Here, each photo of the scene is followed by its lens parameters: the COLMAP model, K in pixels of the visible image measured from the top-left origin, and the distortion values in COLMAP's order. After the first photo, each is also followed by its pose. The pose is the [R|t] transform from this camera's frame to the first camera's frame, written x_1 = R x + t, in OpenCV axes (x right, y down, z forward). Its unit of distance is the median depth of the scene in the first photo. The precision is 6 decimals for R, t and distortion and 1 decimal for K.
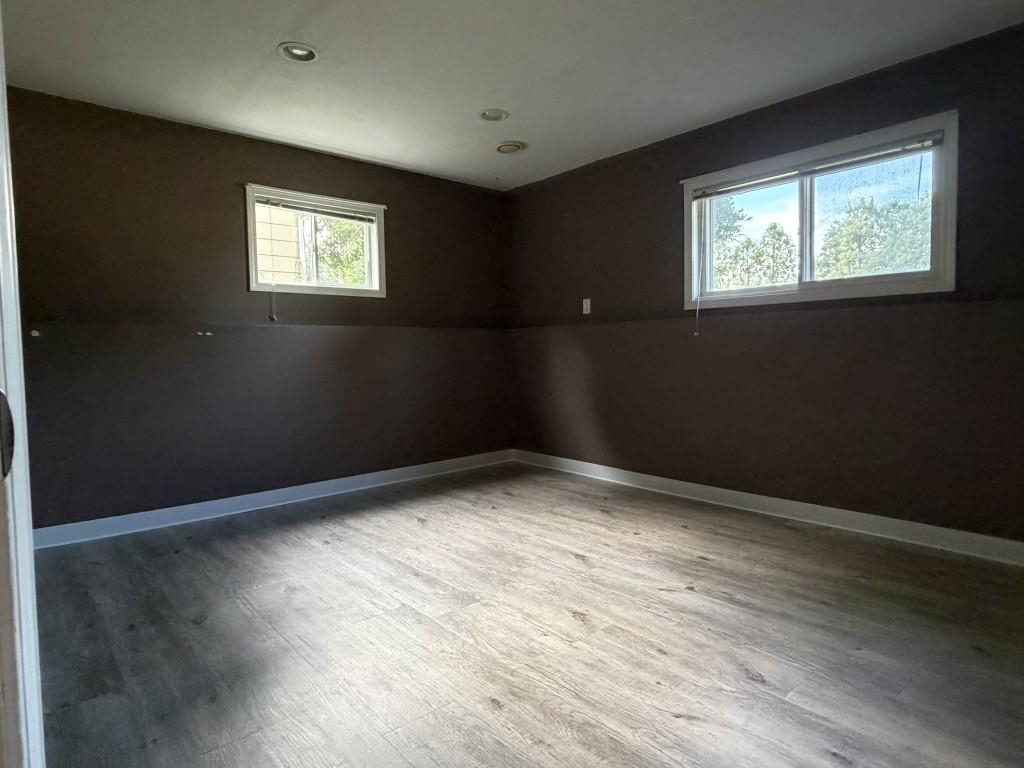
lens RADIAL K [[595.0, 0, 512.0], [0, 595.0, 384.0], [0, 0, 1]] dist [0.003925, 0.000887]
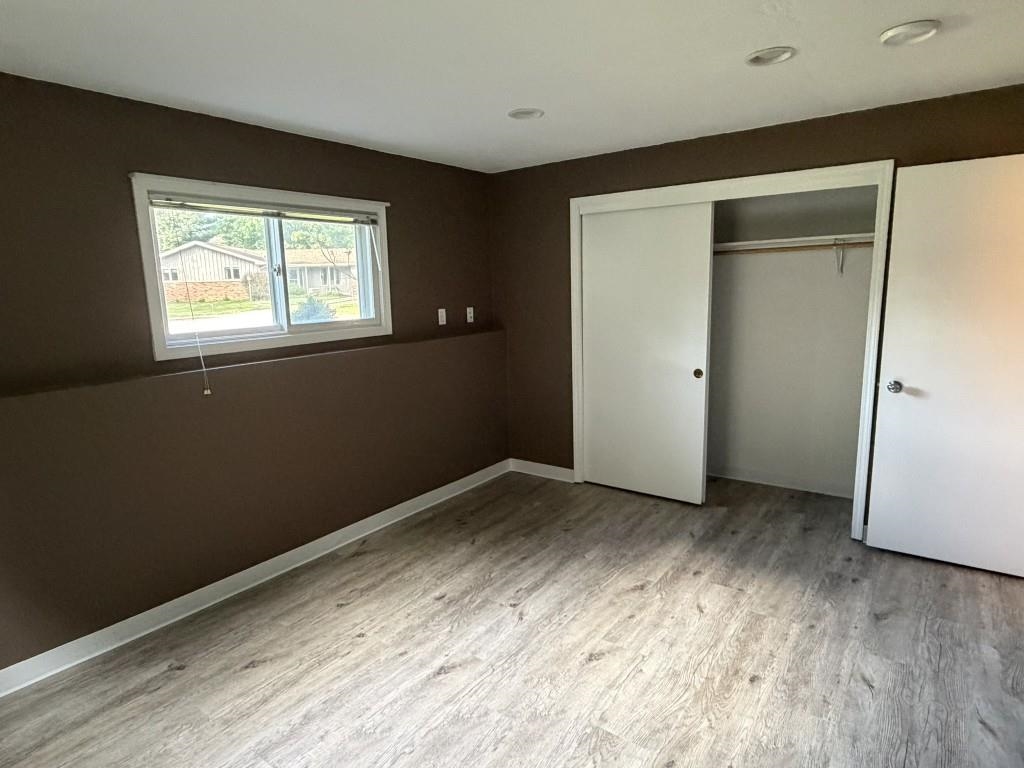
lens RADIAL K [[595.0, 0, 512.0], [0, 595.0, 384.0], [0, 0, 1]] dist [0.003925, 0.000887]
pose [[-0.228048, -0.139054, 0.963669, -0.723843], [0.082432, 0.983438, 0.161413, -0.261146], [-0.970154, 0.116247, -0.212808, 1.116379]]
